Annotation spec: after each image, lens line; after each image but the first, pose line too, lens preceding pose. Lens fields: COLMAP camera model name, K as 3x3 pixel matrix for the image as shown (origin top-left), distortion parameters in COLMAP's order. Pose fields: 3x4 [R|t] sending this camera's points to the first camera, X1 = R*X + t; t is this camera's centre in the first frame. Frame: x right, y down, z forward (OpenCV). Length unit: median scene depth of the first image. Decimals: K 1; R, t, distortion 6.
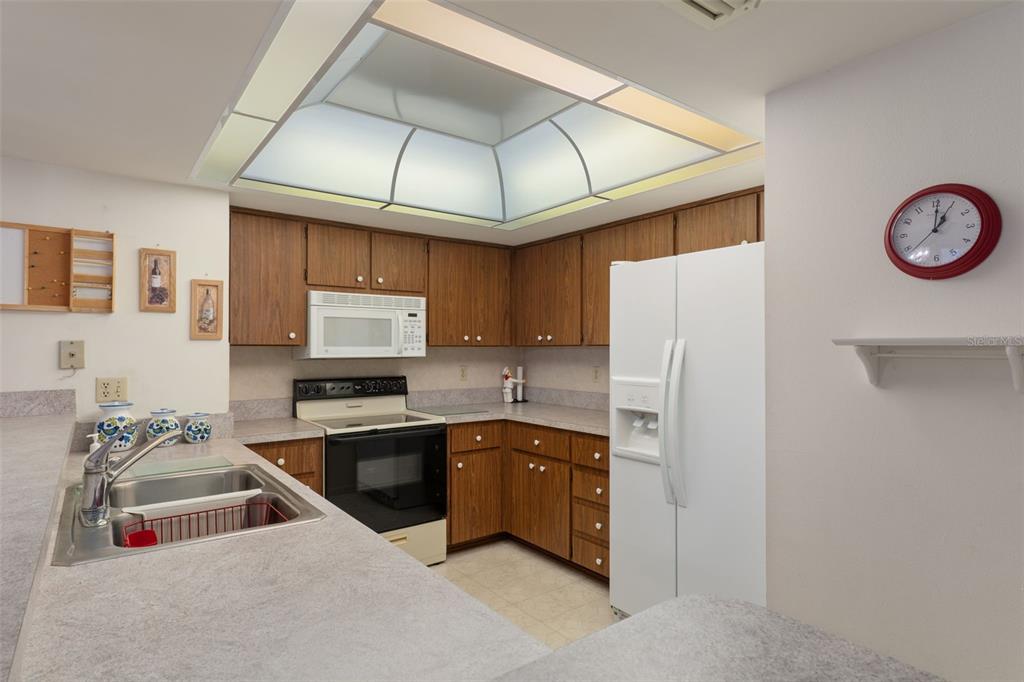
lens RADIAL K [[546.4, 0, 514.4], [0, 546.4, 342.7], [0, 0, 1]] dist [0.003549, 0.002295]
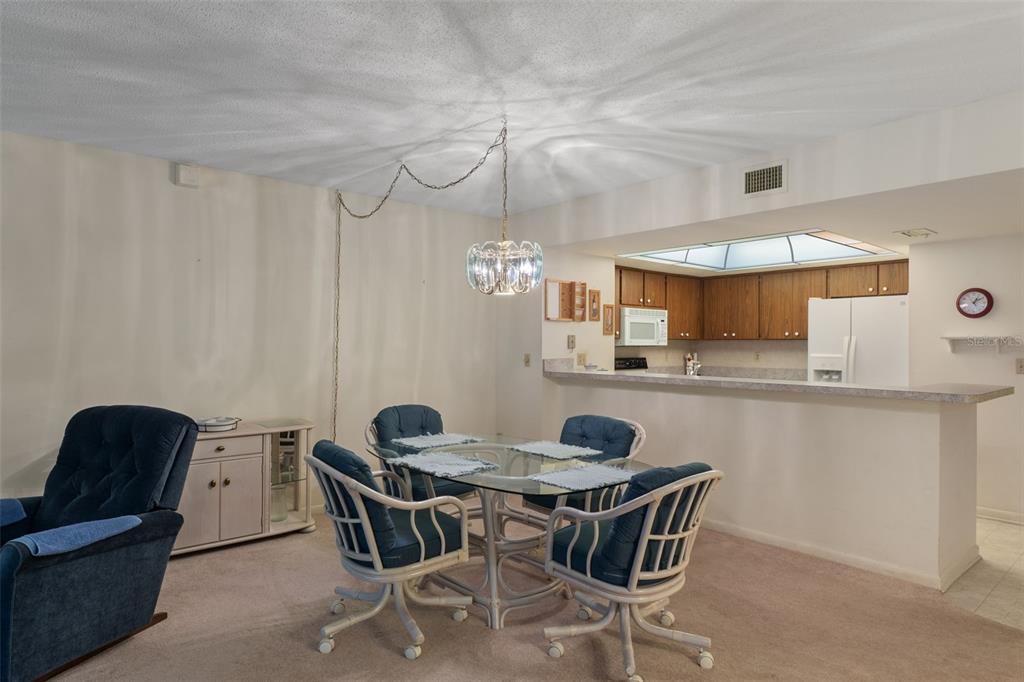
lens RADIAL K [[609.1, 0, 508.5], [0, 609.1, 342.9], [0, 0, 1]] dist [-0.000838, -0.000773]
pose [[0.997831, 0.006665, 0.065485, -0.854348], [-0.007233, 0.999938, 0.008430, 0.006363], [-0.065425, -0.008885, 0.997818, -0.931253]]
